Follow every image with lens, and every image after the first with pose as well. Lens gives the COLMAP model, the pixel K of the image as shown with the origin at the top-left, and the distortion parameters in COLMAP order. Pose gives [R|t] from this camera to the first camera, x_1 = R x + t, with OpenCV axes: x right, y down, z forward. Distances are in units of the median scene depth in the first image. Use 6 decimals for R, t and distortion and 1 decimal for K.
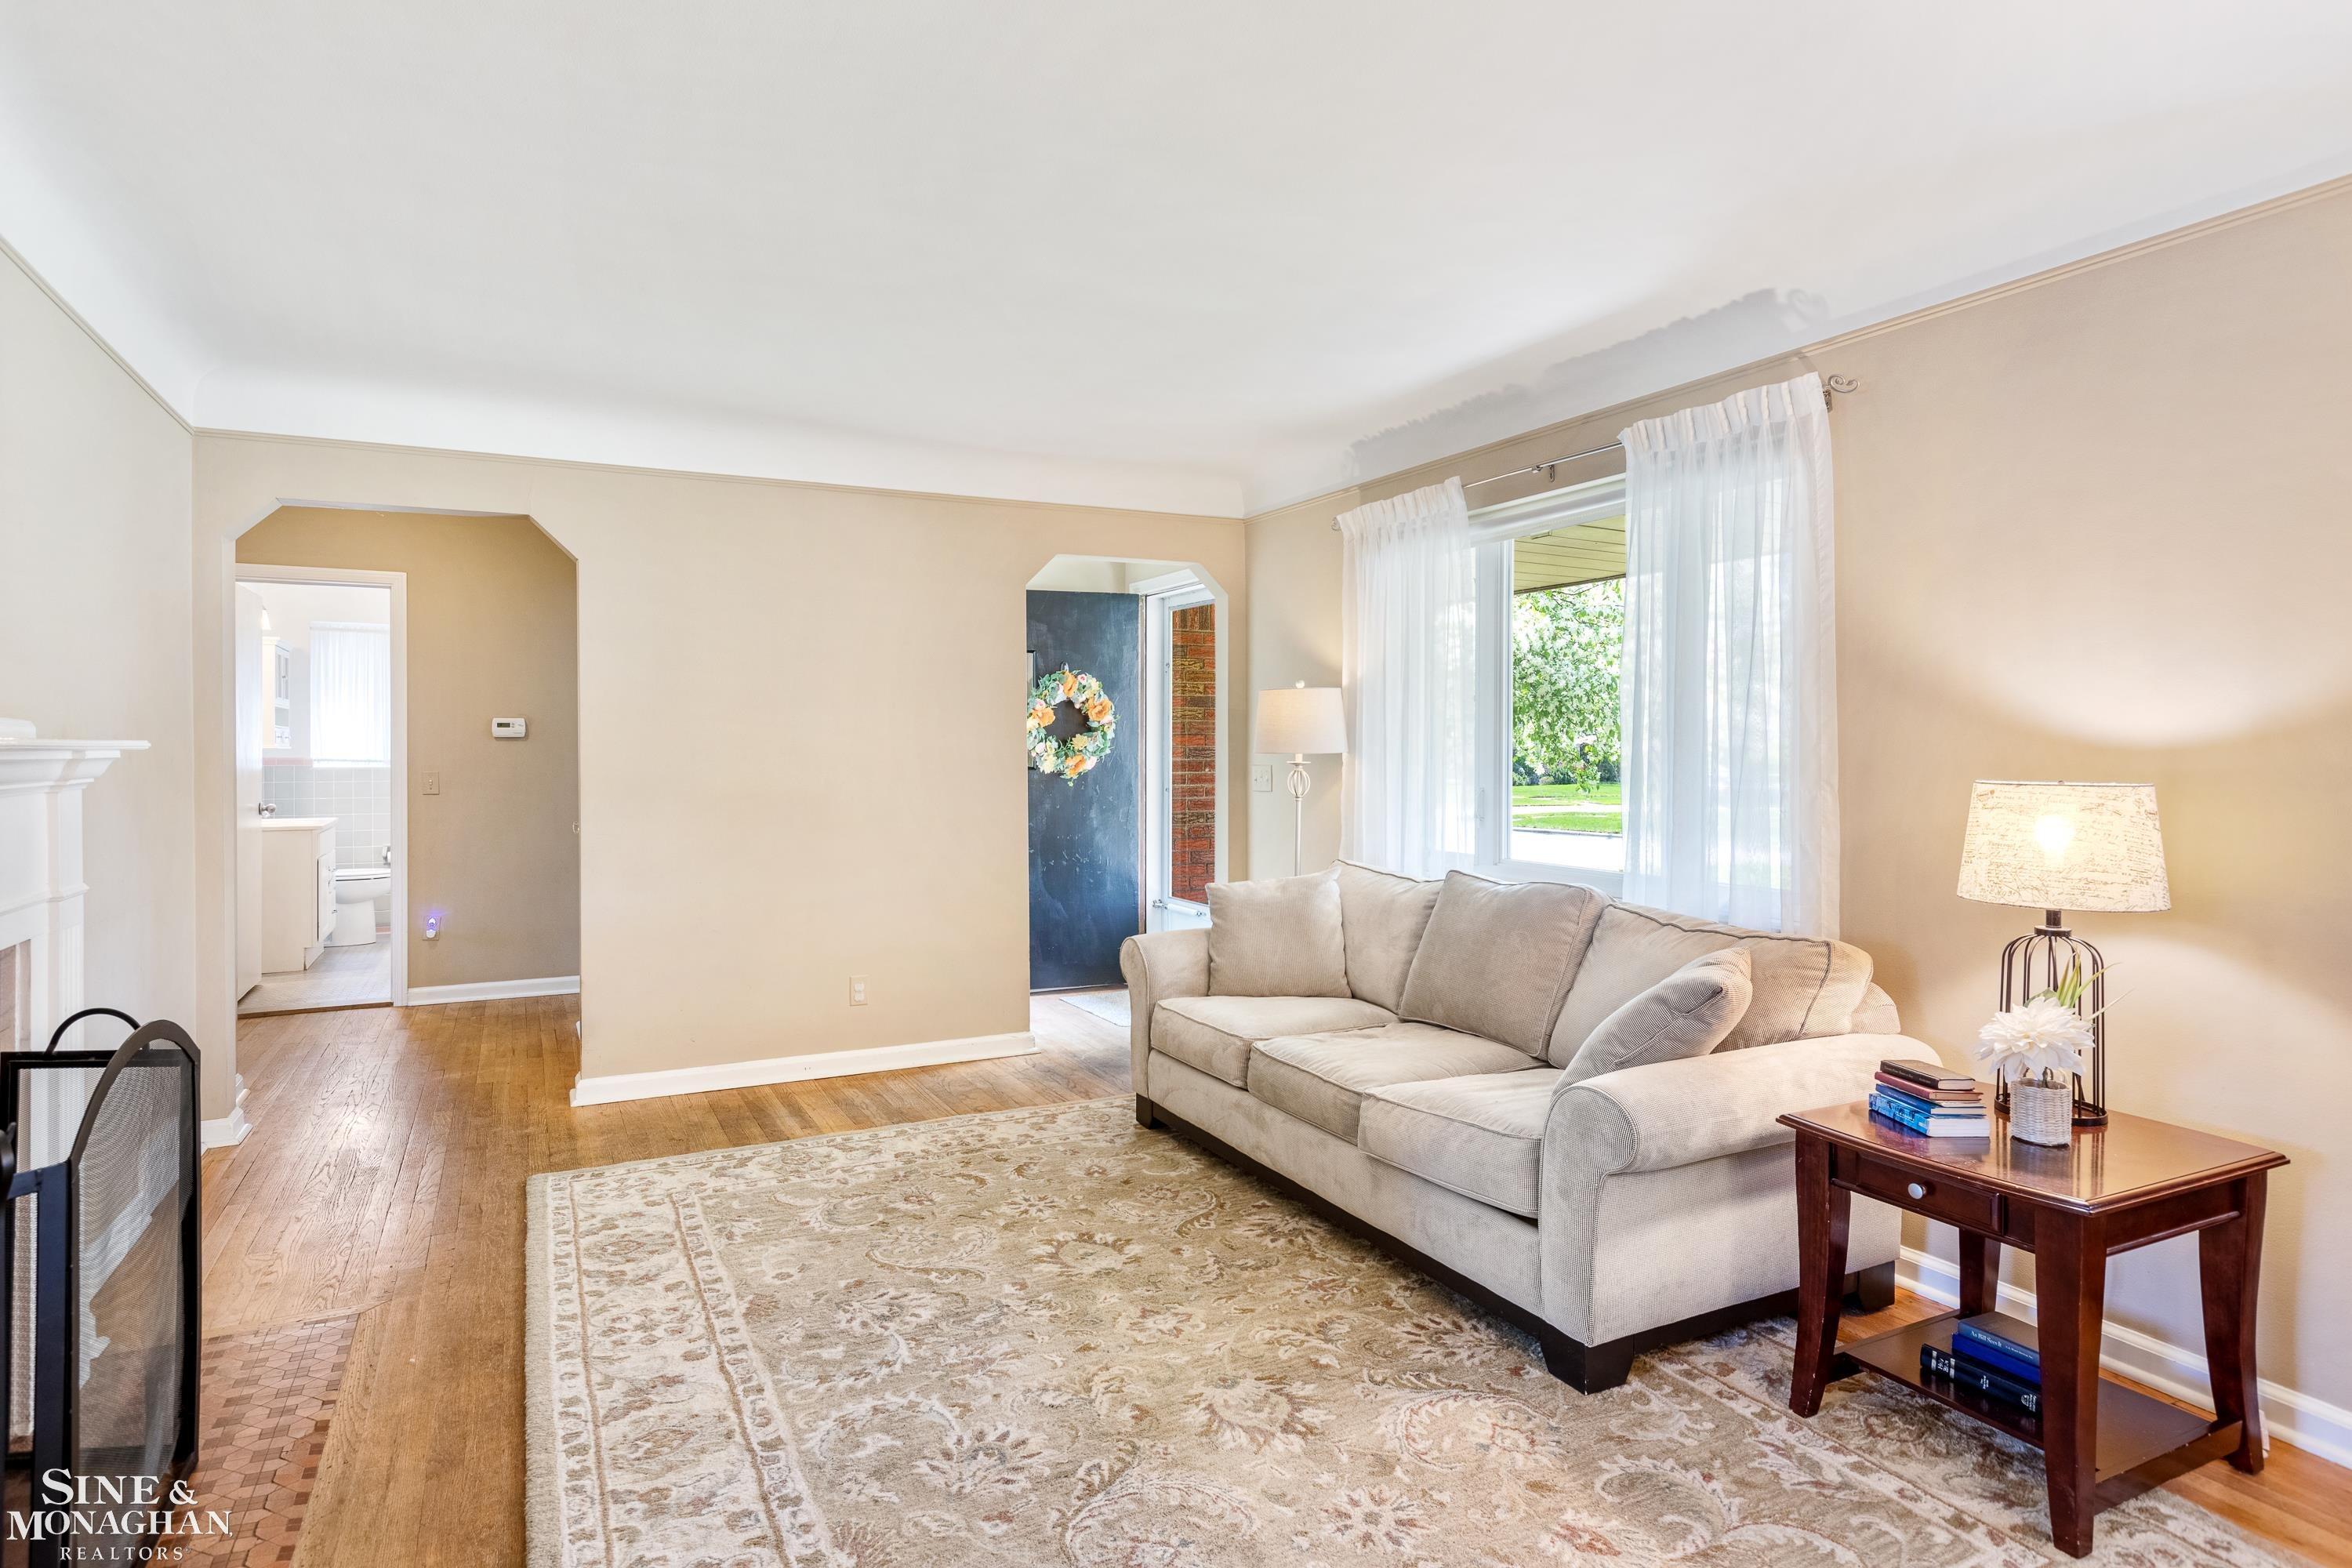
lens RADIAL K [[1298.3, 0, 1173.9], [0, 1298.3, 755.9], [0, 0, 1]] dist [0.000659, -0.000265]
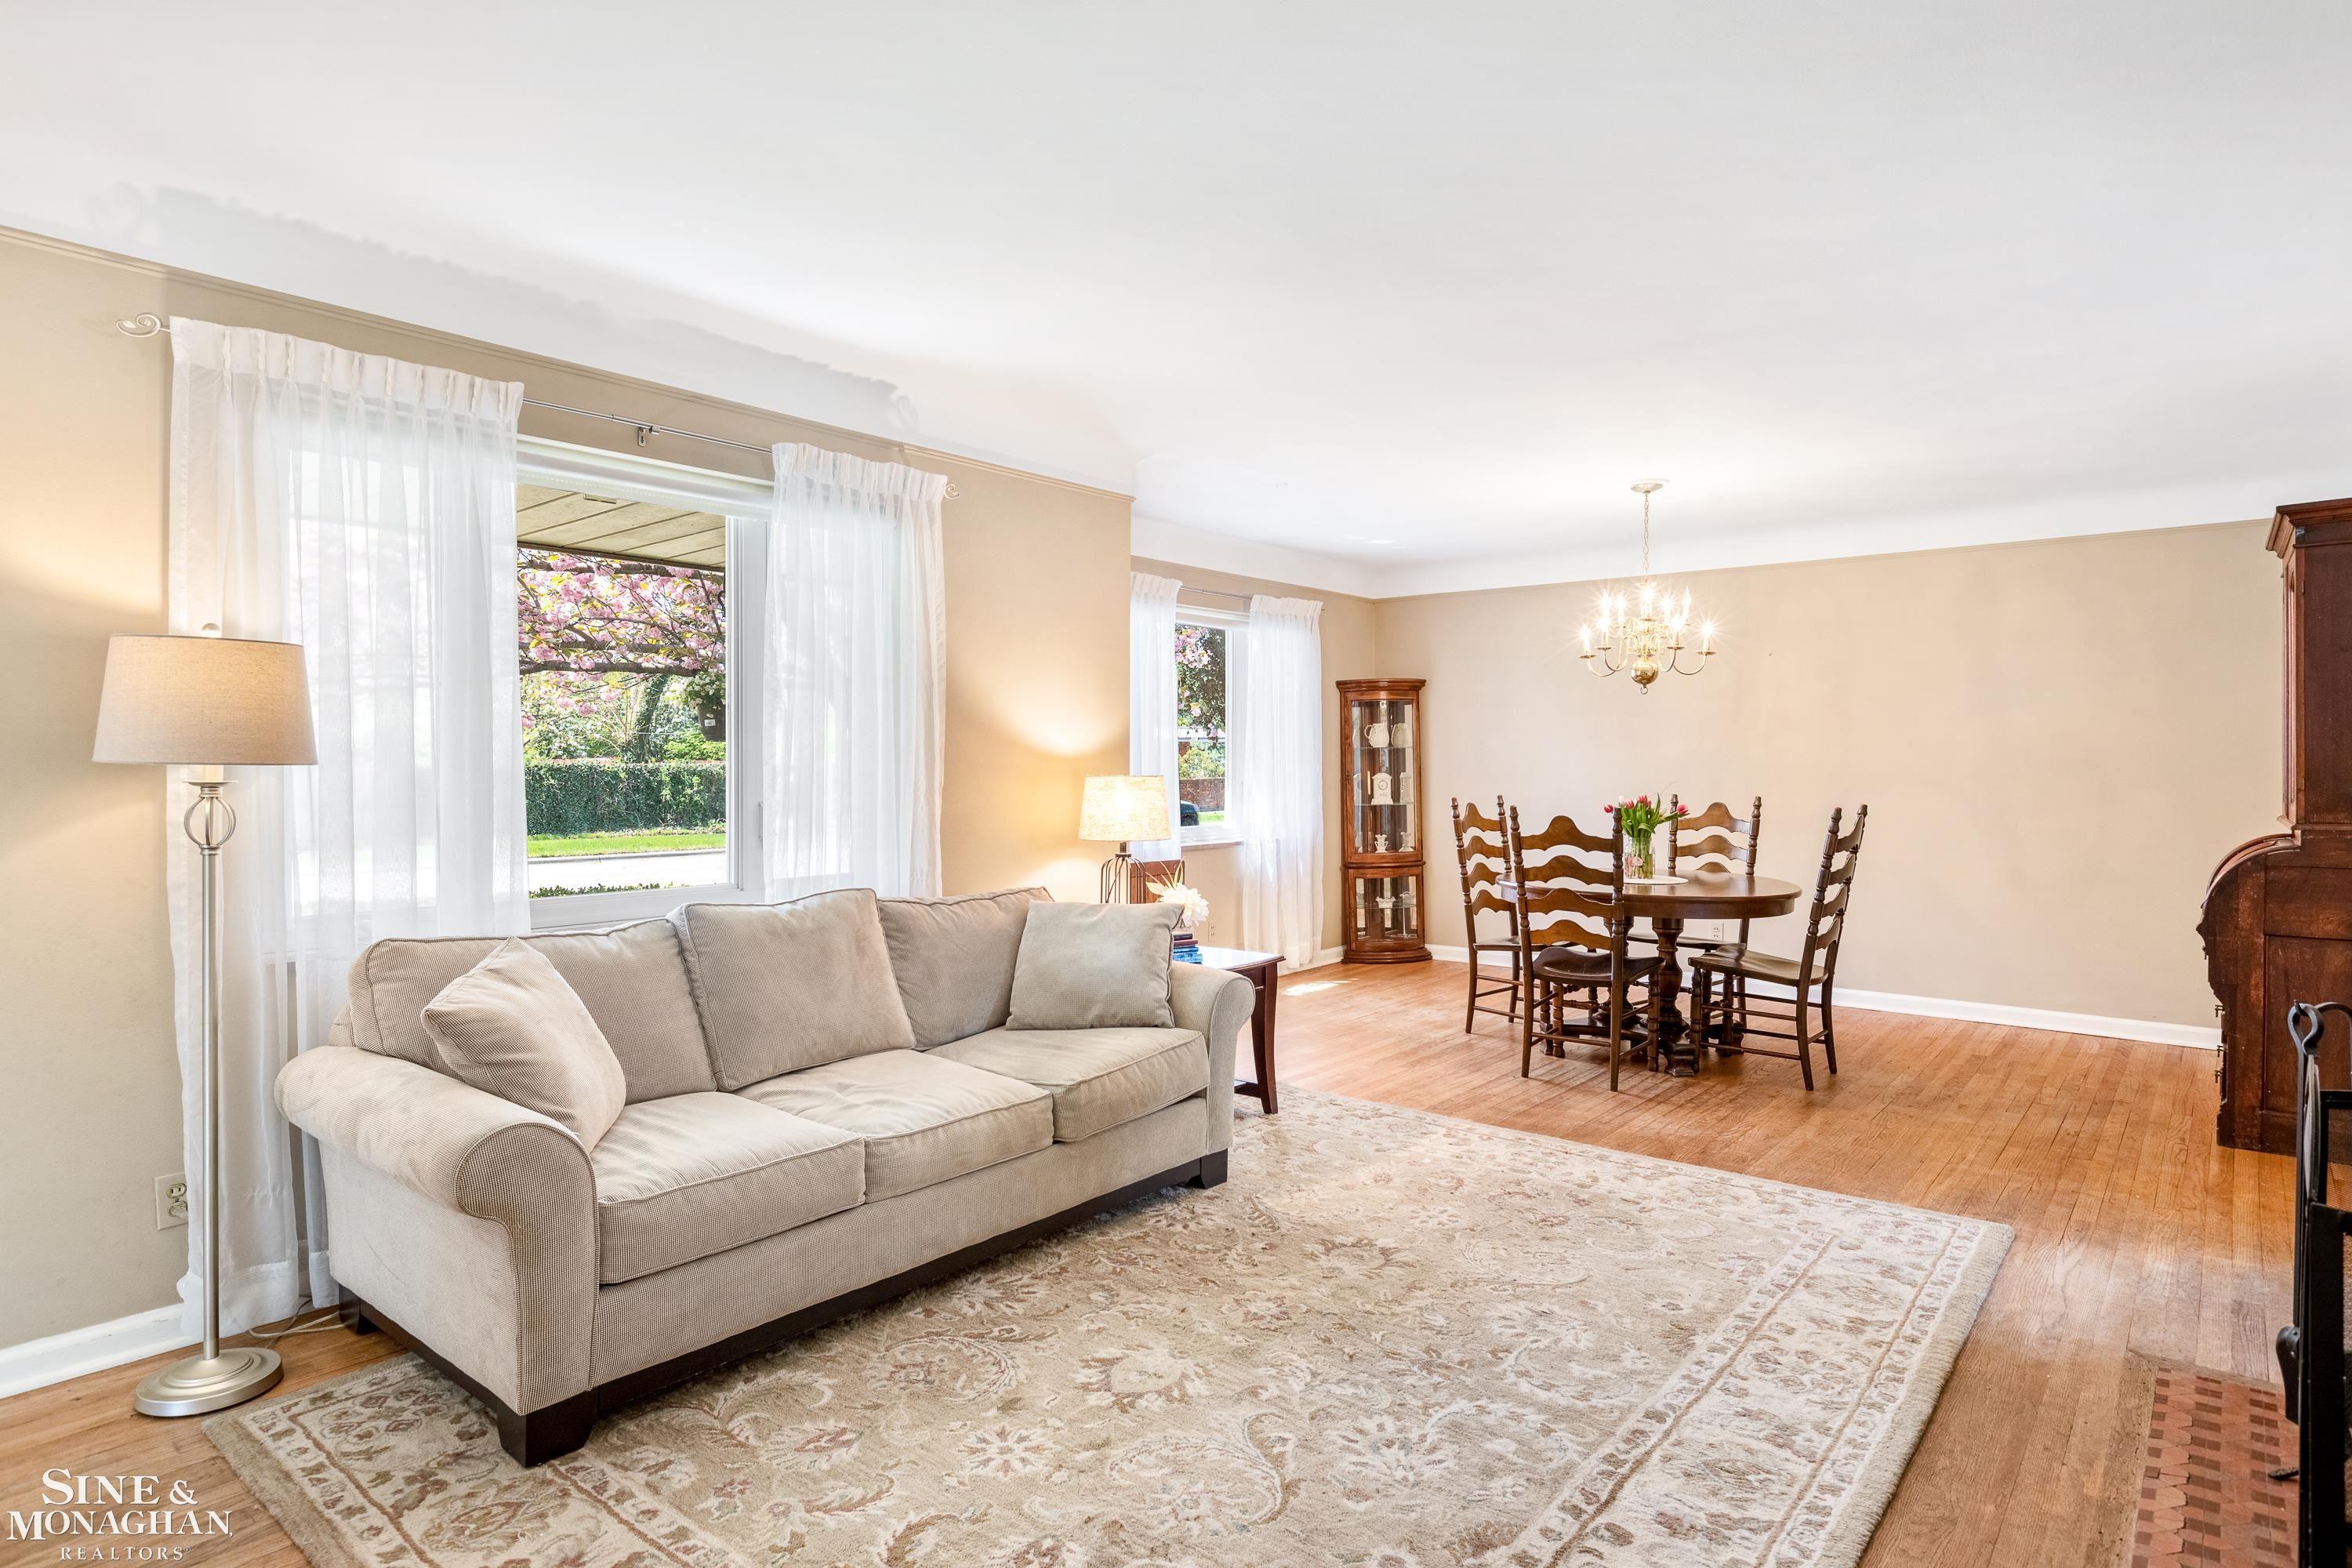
lens RADIAL K [[1298.3, 0, 1173.9], [0, 1298.3, 755.9], [0, 0, 1]] dist [0.000659, -0.000265]
pose [[-0.398993, -0.001838, 0.916952, -0.942105], [0.007051, 0.999962, 0.005072, -0.009278], [-0.916927, 0.008489, -0.398965, 1.496124]]
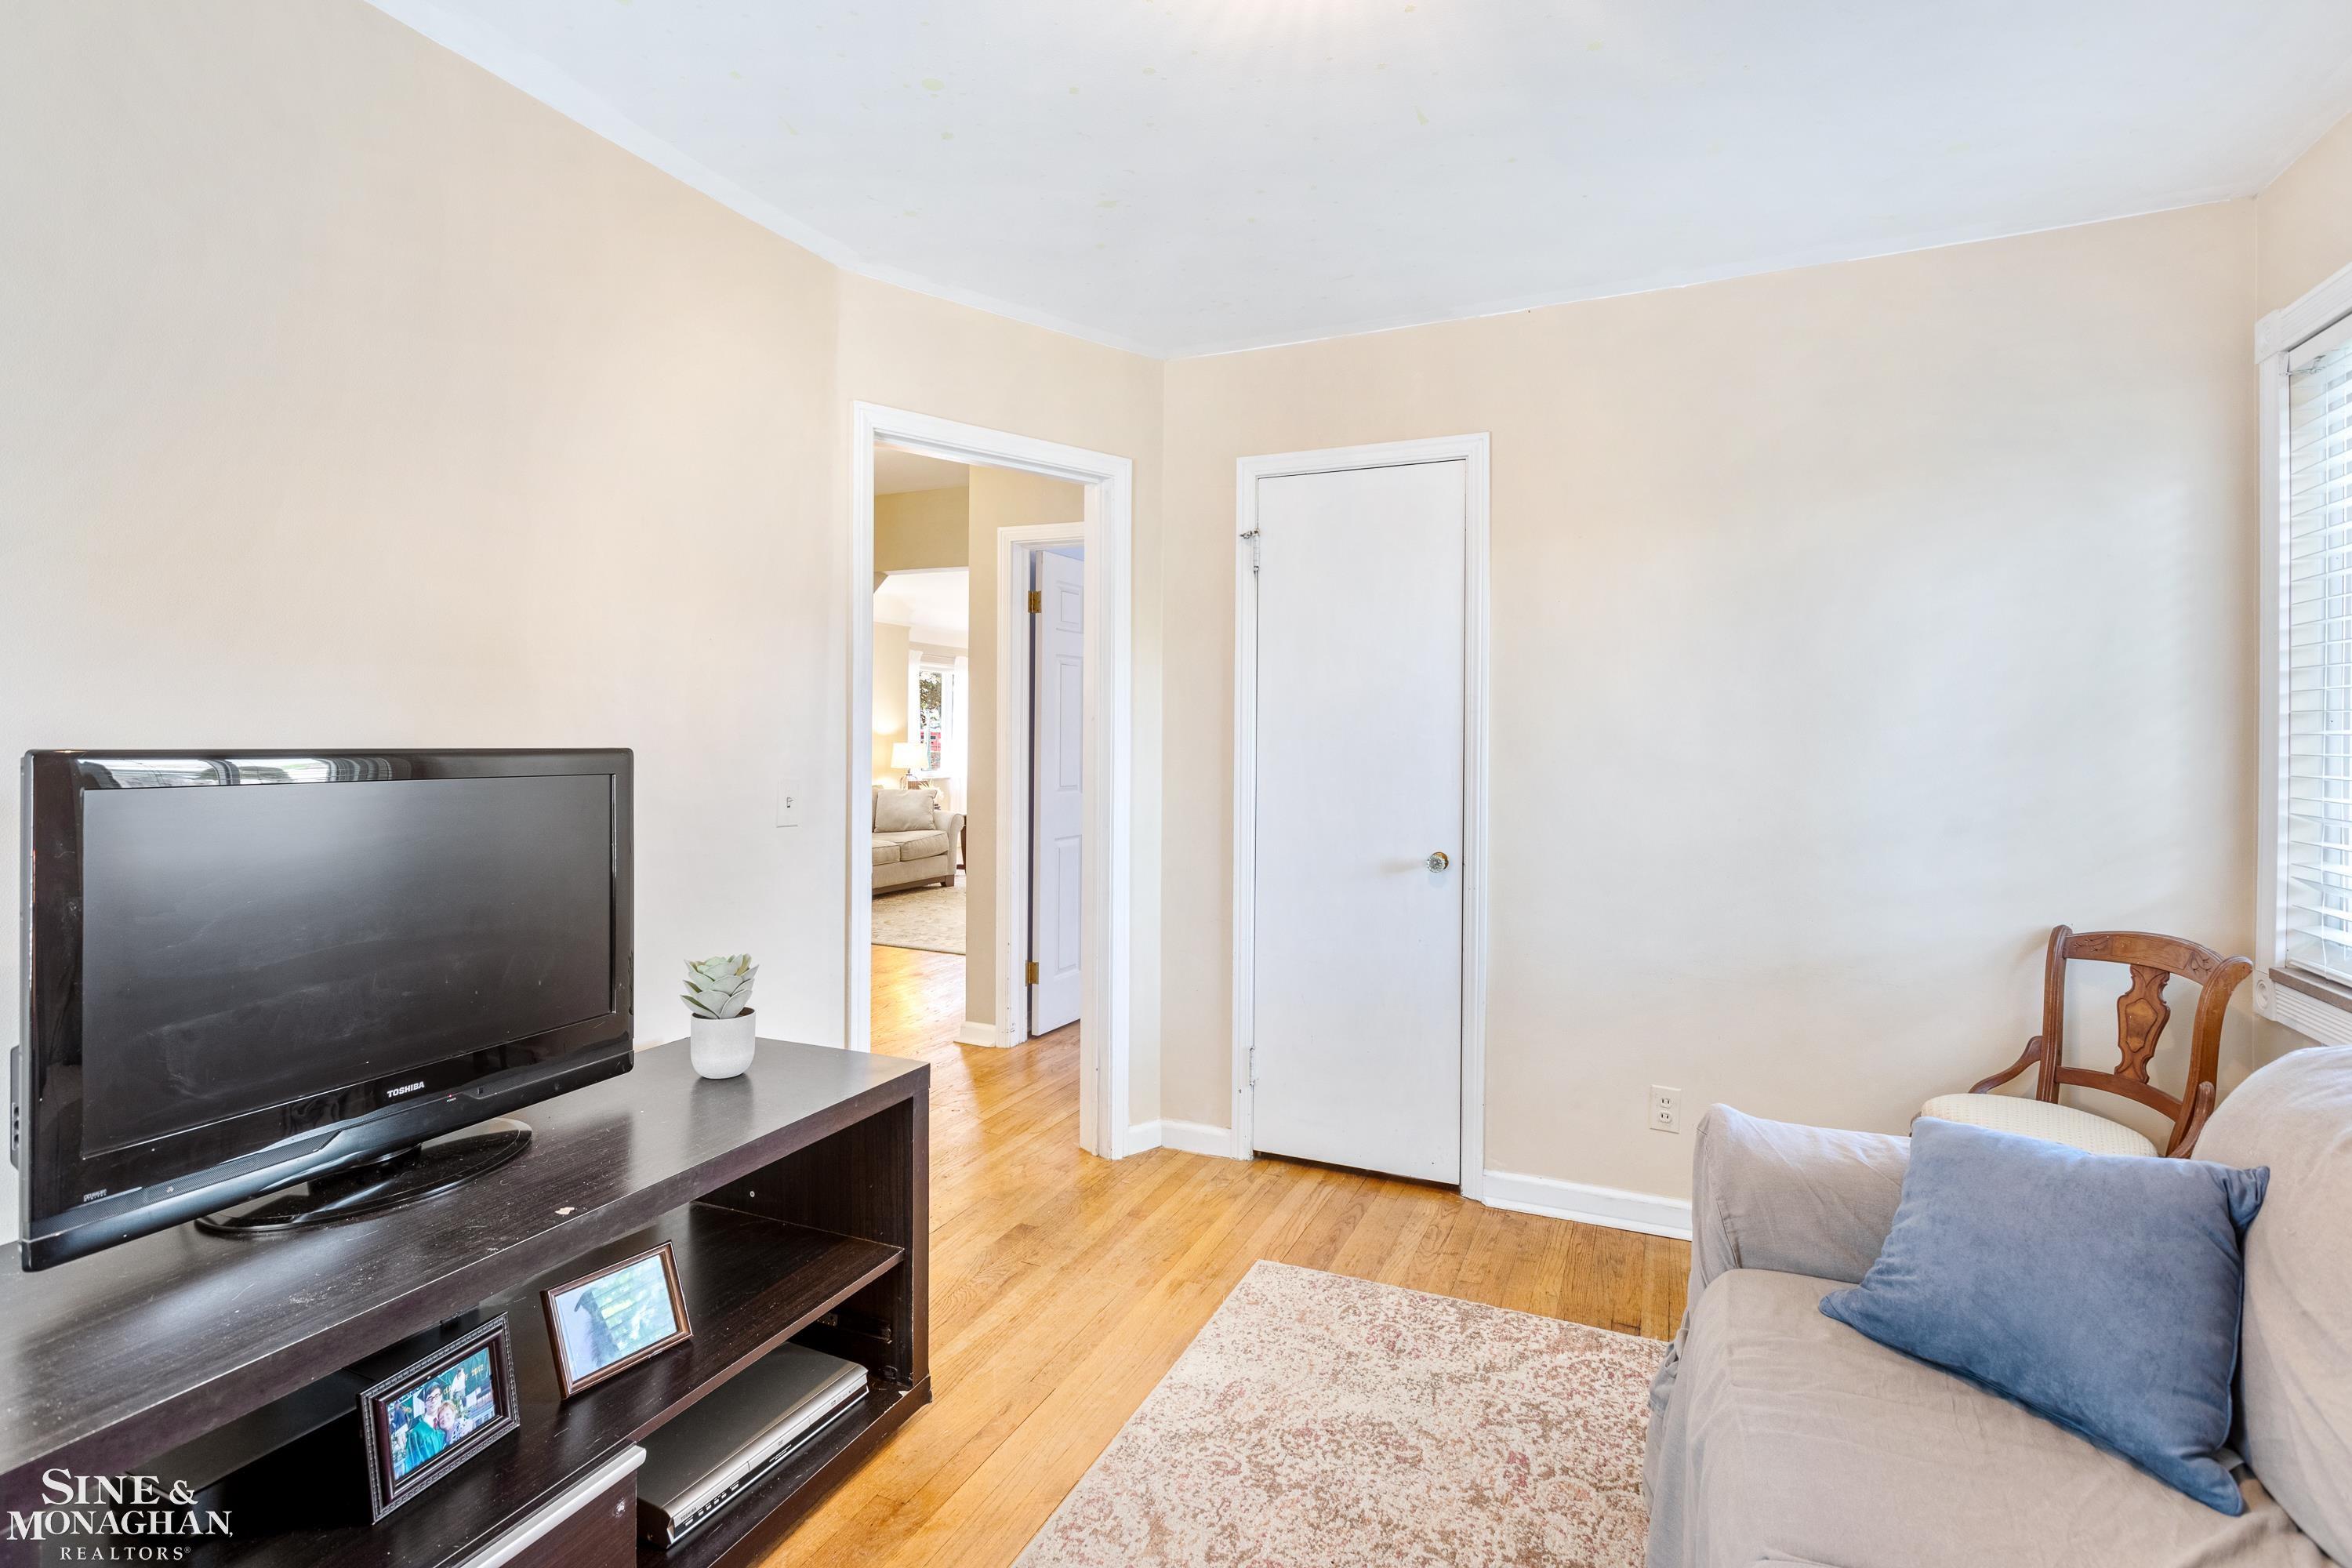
lens RADIAL K [[1143.2, 0, 1182.9], [0, 1143.2, 740.7], [0, 0, 1]] dist [0.046180, 0.000305]
pose [[-0.626399, -0.011680, 0.779415, -2.681801], [-0.002336, 0.999911, 0.013107, -0.031305], [-0.779499, 0.006389, -0.626371, 2.445829]]
